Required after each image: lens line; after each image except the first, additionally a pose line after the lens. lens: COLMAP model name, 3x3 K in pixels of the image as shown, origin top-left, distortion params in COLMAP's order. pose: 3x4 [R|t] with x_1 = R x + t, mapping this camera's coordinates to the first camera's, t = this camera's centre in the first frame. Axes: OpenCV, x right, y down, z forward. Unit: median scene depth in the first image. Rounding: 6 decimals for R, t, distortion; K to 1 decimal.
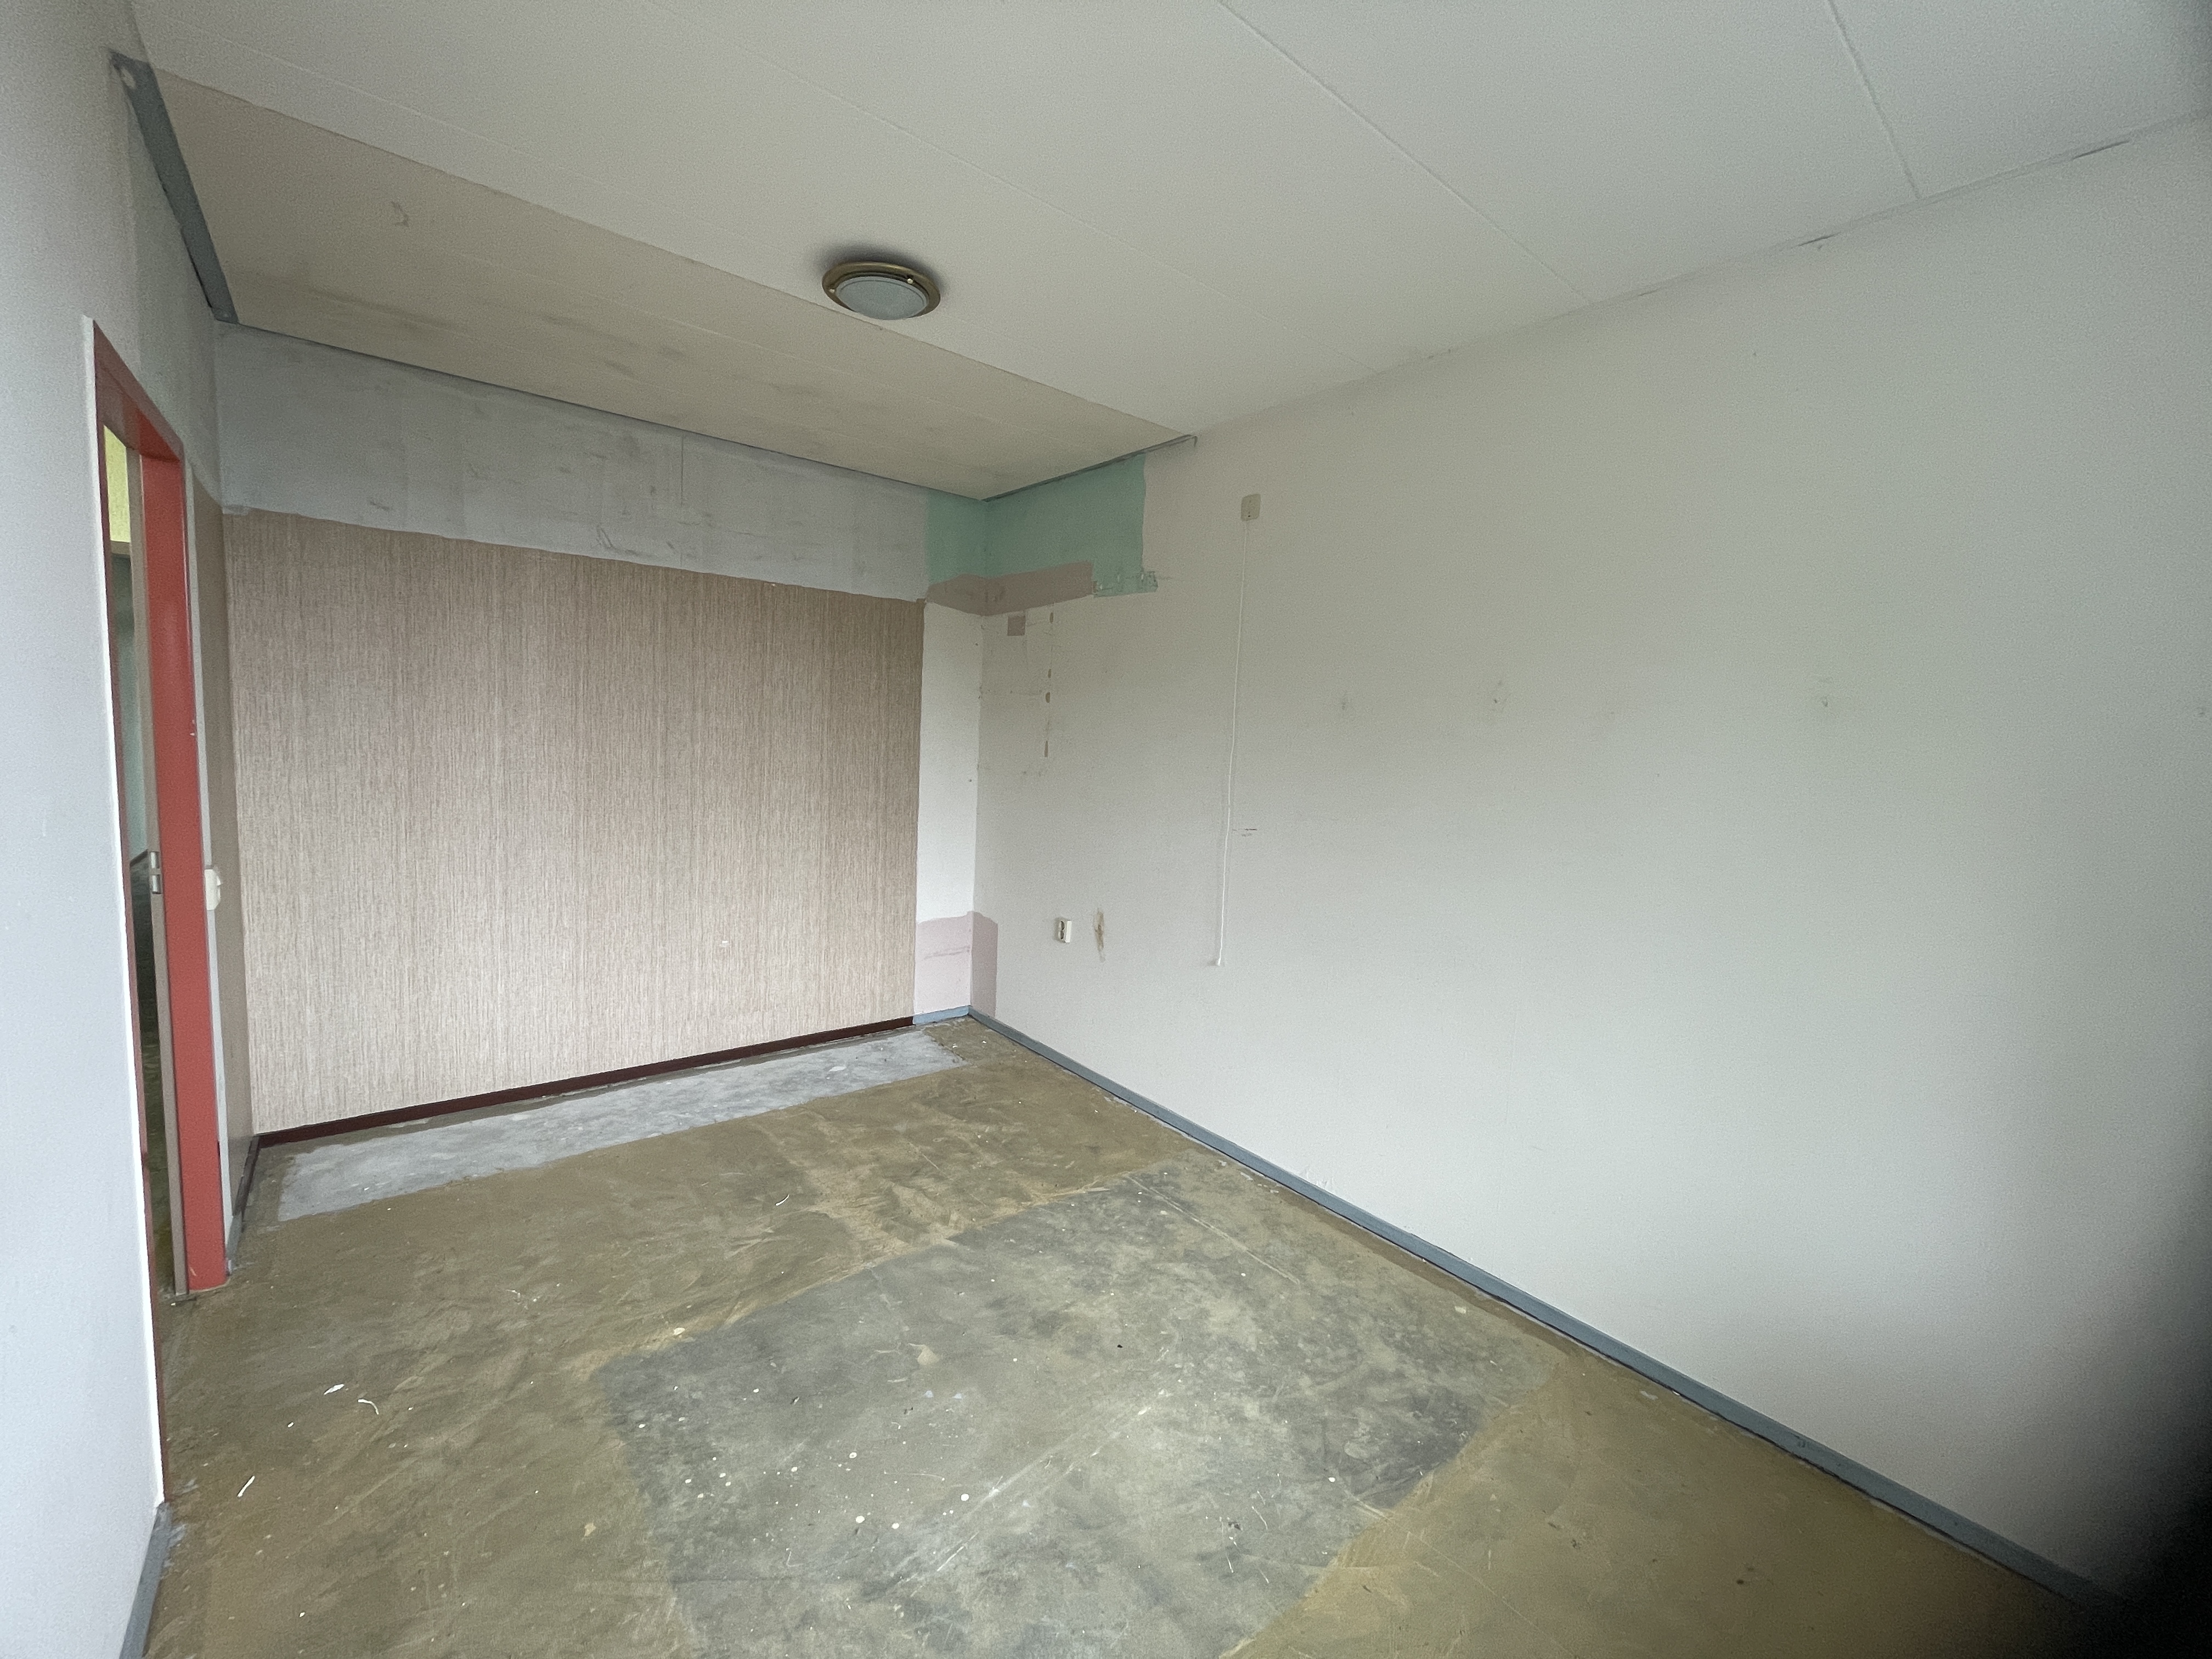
lens RADIAL K [[890.0, 0, 1109.3], [0, 890.0, 828.0], [0, 0, 1]] dist [-0.003860, -0.000053]
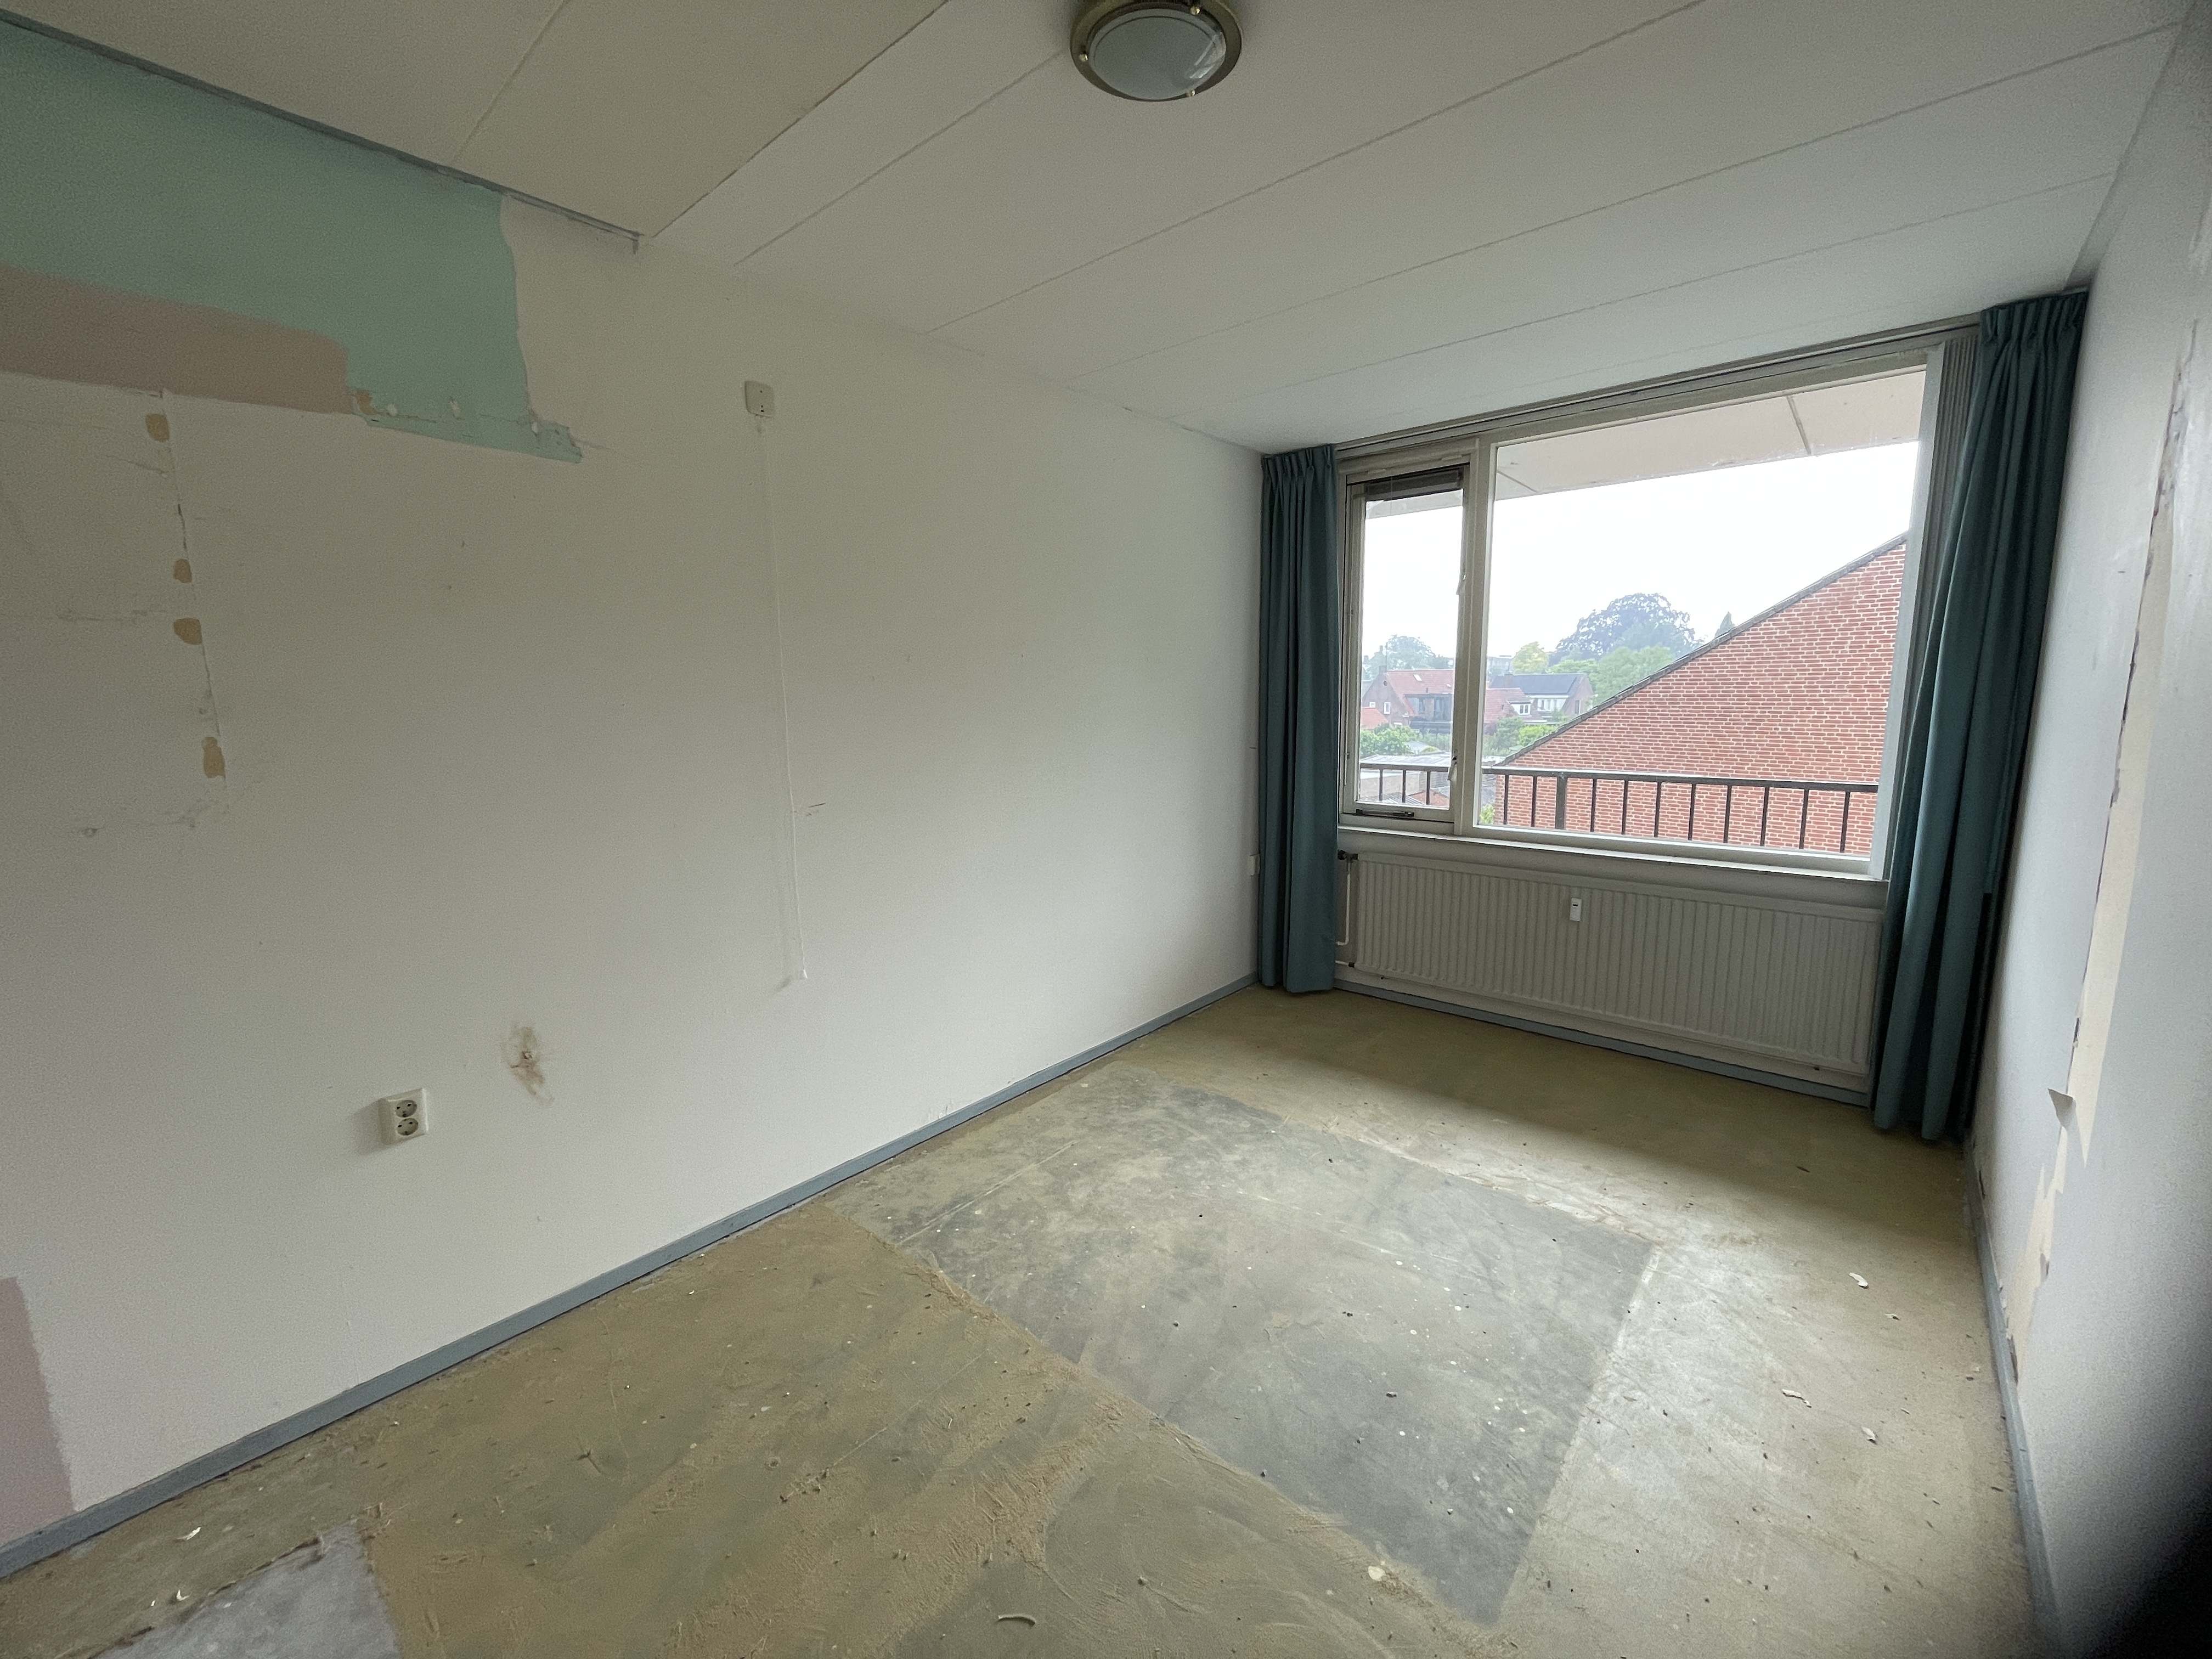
lens RADIAL K [[890.0, 0, 1109.7], [0, 890.0, 824.0], [0, 0, 1]] dist [-0.003860, -0.000053]
pose [[-0.165986, -0.195949, 0.966464, -0.892958], [0.108401, 0.970494, 0.215383, -0.167748], [-0.980152, 0.140516, -0.139847, 1.073827]]
